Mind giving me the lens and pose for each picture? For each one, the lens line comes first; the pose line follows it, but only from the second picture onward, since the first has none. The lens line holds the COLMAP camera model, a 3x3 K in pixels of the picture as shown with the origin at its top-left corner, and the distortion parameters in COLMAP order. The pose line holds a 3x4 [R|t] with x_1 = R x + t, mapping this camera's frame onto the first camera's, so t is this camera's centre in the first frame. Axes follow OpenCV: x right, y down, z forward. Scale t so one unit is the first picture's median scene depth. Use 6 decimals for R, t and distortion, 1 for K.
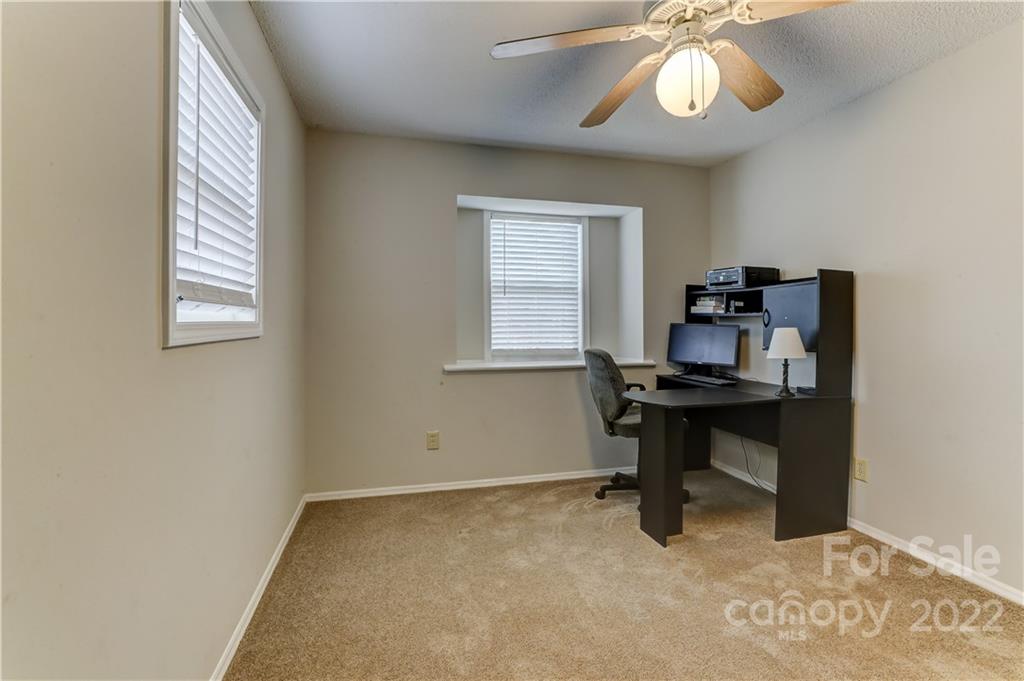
lens RADIAL K [[469.6, 0, 509.8], [0, 469.6, 330.9], [0, 0, 1]] dist [-0.022820, 0.001795]
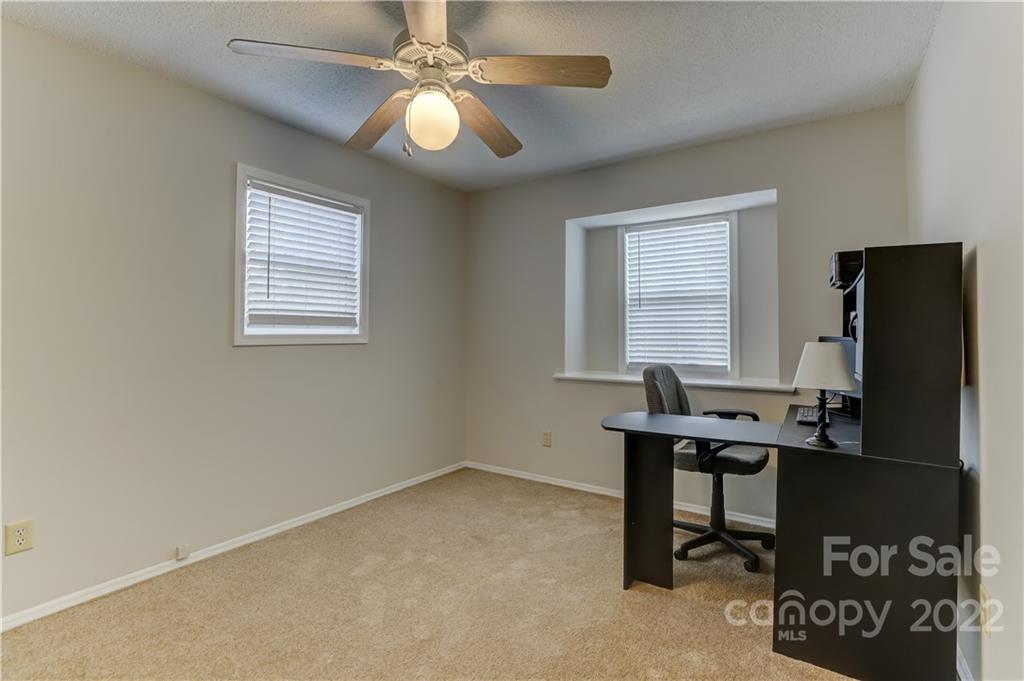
lens RADIAL K [[469.6, 0, 538.5], [0, 469.6, 332.7], [0, 0, 1]] dist [-0.022820, 0.001795]
pose [[0.672792, -0.003633, -0.739823, 0.609678], [-0.014328, 0.999736, -0.017940, -0.002672], [0.739693, 0.022670, 0.672563, 0.190737]]
